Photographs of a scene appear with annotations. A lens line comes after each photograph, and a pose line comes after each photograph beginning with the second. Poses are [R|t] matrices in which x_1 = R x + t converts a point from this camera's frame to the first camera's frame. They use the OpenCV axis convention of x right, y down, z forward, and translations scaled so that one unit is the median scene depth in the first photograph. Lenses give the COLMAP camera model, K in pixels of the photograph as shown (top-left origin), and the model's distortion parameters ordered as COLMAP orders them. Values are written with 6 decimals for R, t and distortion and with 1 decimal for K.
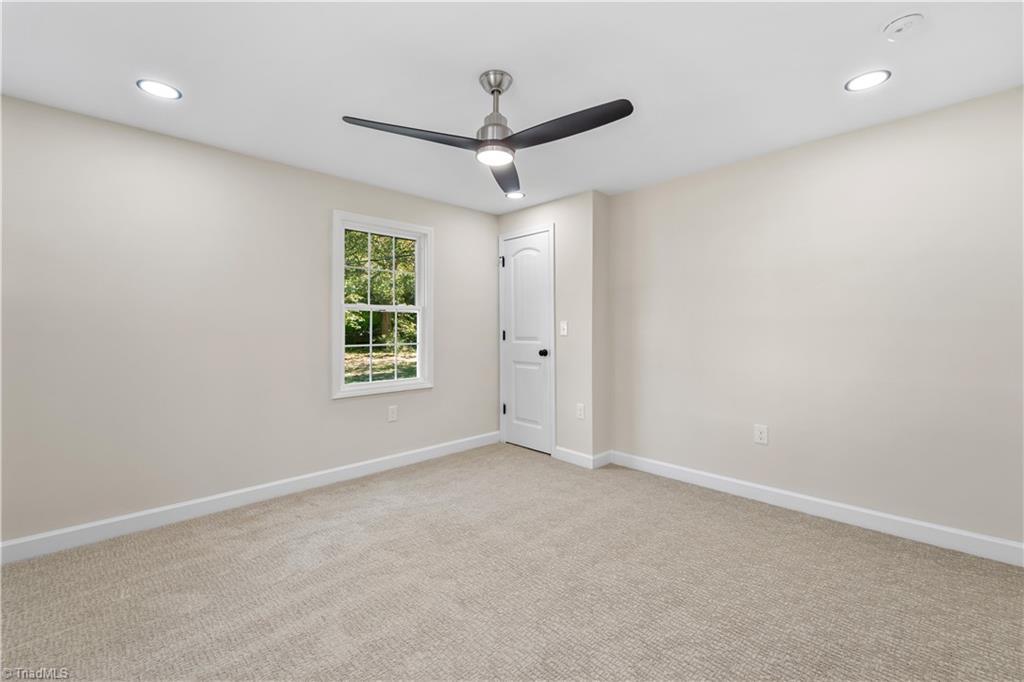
lens RADIAL K [[423.0, 0, 511.0], [0, 423.0, 313.3], [0, 0, 1]] dist [0.000479, -0.000063]
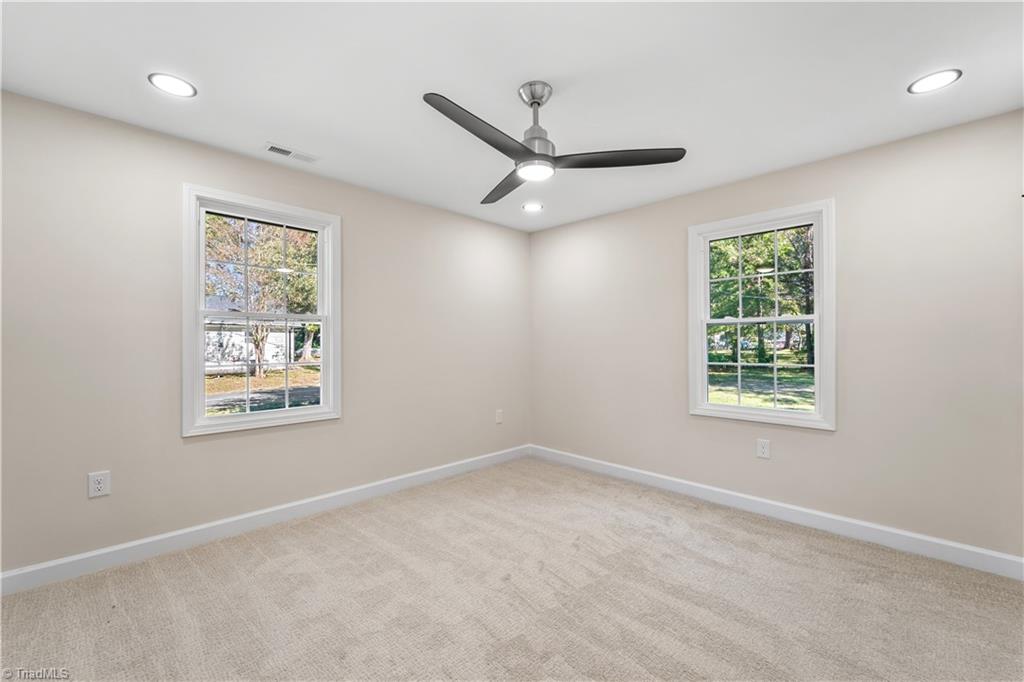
lens RADIAL K [[426.0, 0, 511.2], [0, 426.0, 336.6], [0, 0, 1]] dist [0.000338, -0.000224]
pose [[0.019354, -0.005044, -0.999800, 0.733695], [0.040797, 0.999158, -0.004251, 0.004612], [0.998980, -0.040707, 0.019543, 0.683034]]
